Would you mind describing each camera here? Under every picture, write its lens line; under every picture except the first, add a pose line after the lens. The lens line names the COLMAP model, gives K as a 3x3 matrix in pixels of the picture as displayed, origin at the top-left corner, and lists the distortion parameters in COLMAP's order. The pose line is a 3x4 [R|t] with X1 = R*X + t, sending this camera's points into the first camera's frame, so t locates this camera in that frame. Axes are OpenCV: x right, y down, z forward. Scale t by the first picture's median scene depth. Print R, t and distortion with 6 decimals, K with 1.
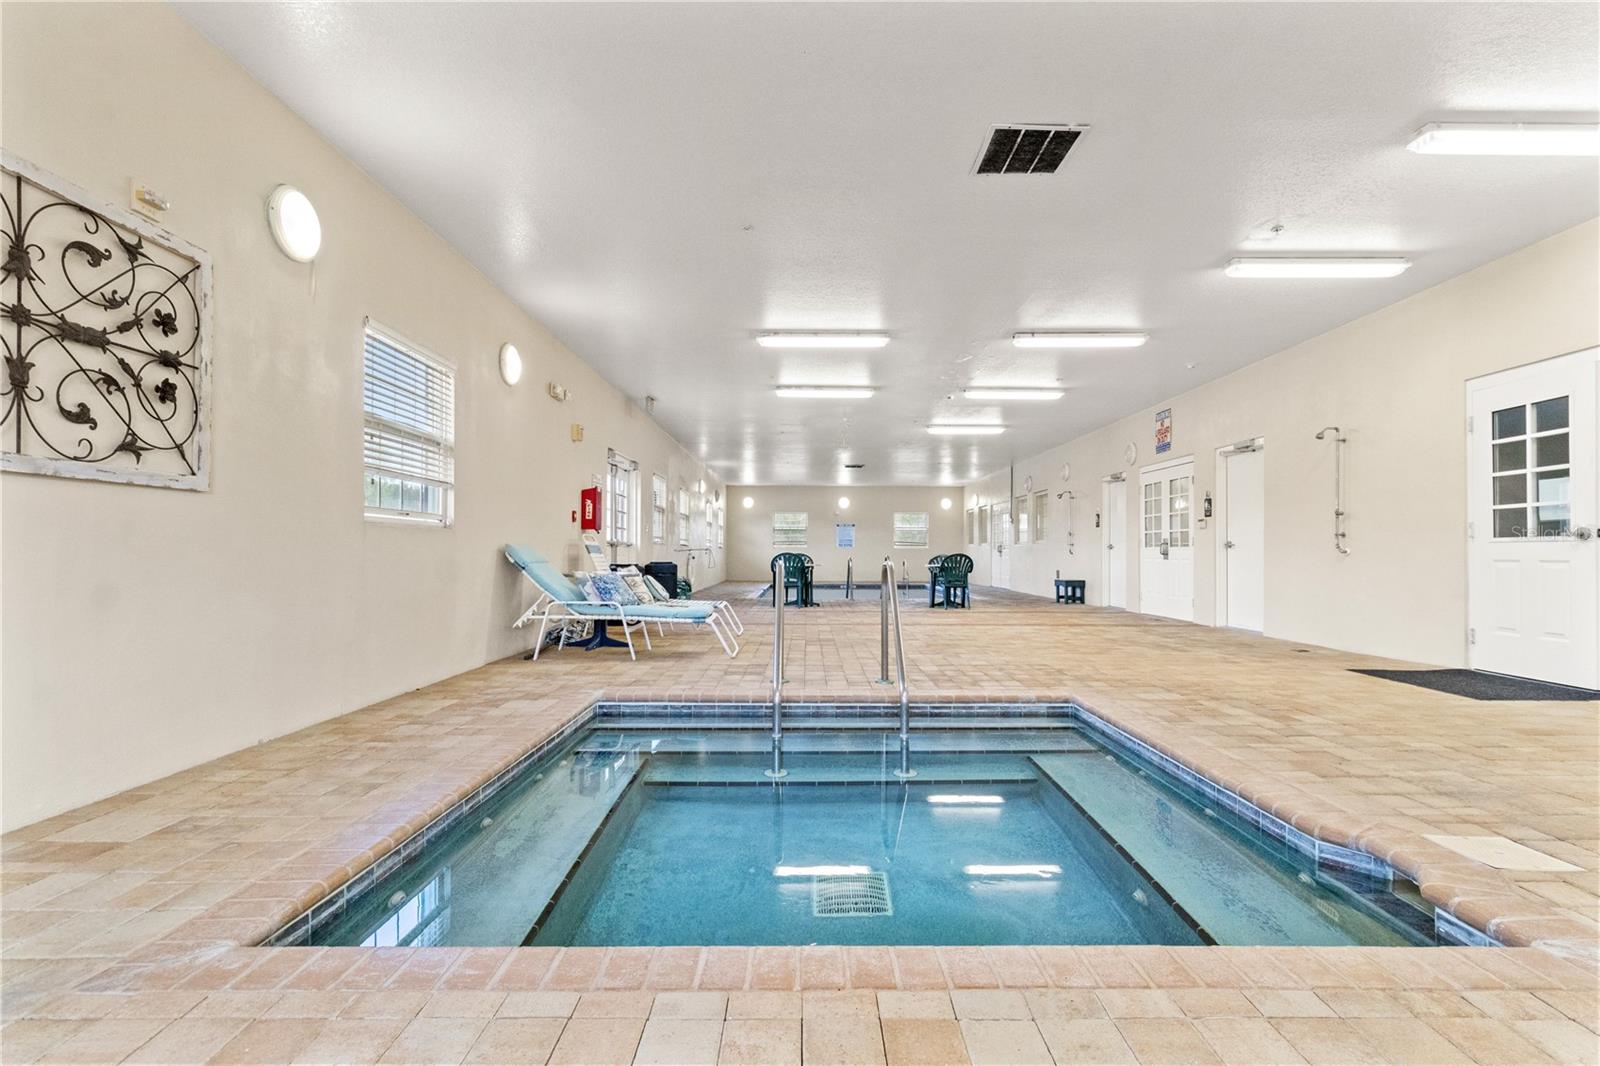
lens RADIAL K [[775.9, 0, 818.3], [0, 775.9, 561.7], [0, 0, 1]] dist [-0.001209, -0.000135]
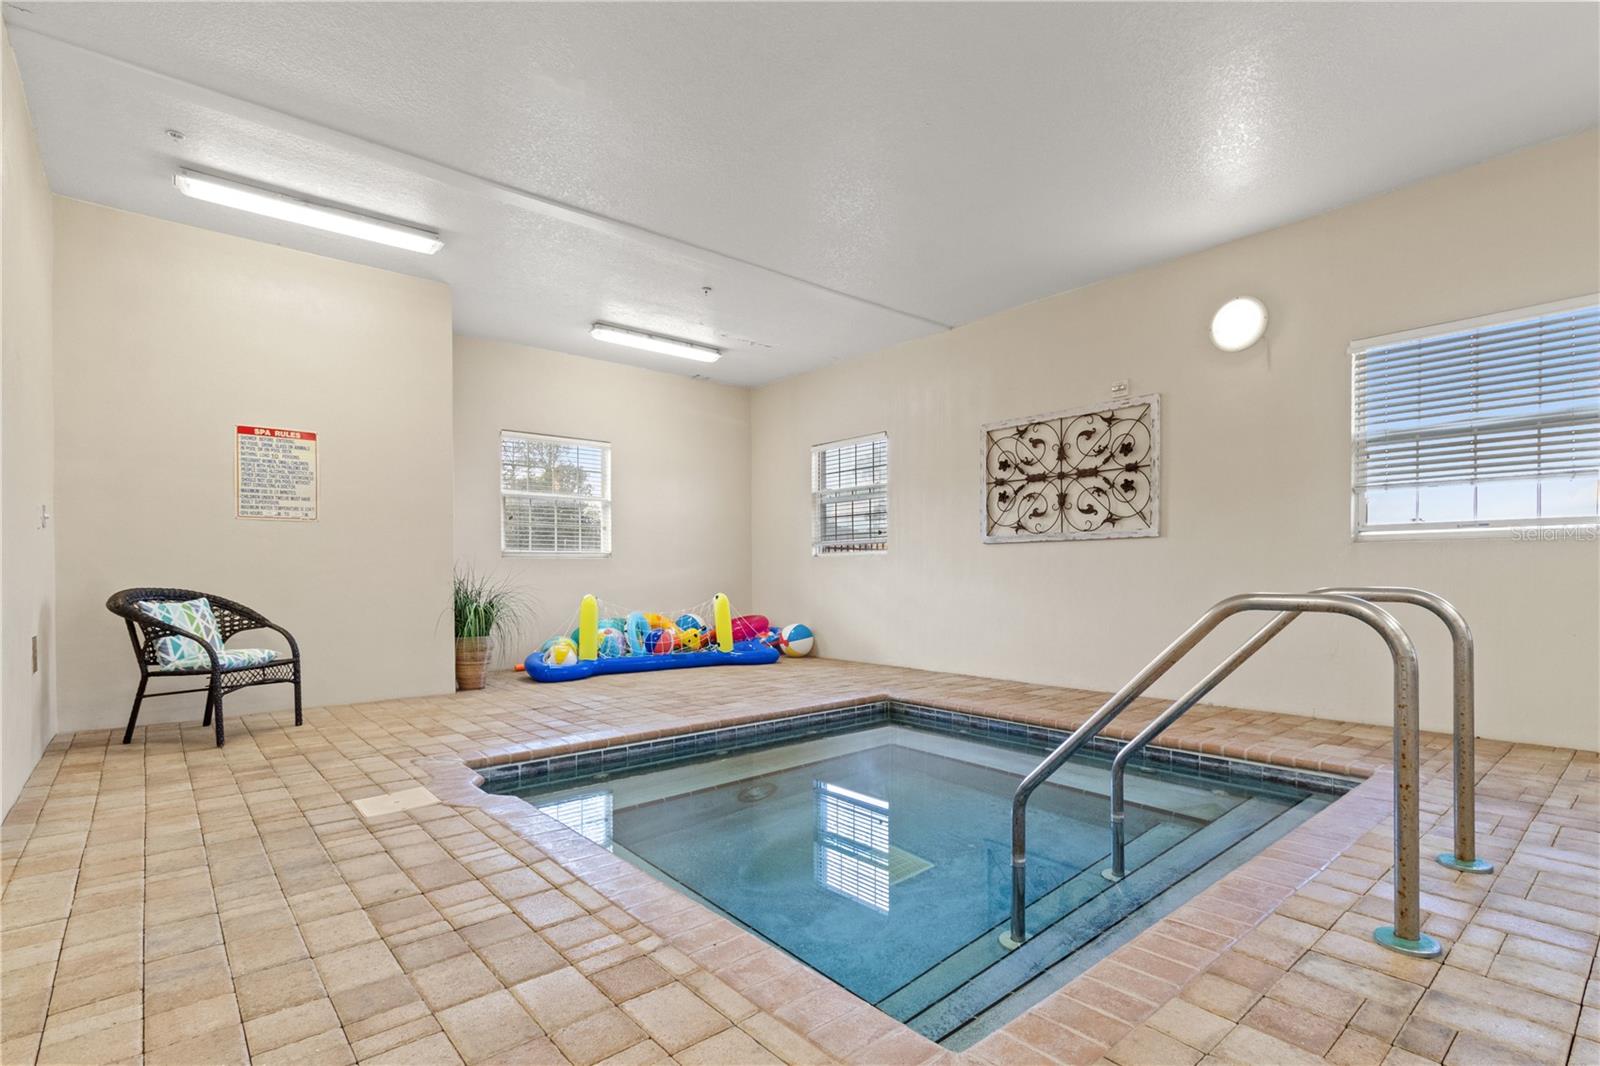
lens RADIAL K [[775.9, 0, 818.3], [0, 775.9, 561.7], [0, 0, 1]] dist [-0.001209, -0.000135]
pose [[-0.761551, -0.004197, -0.648092, 0.984122], [0.001794, 0.999962, -0.008584, -0.026025], [0.648103, -0.007700, -0.761514, 2.069648]]
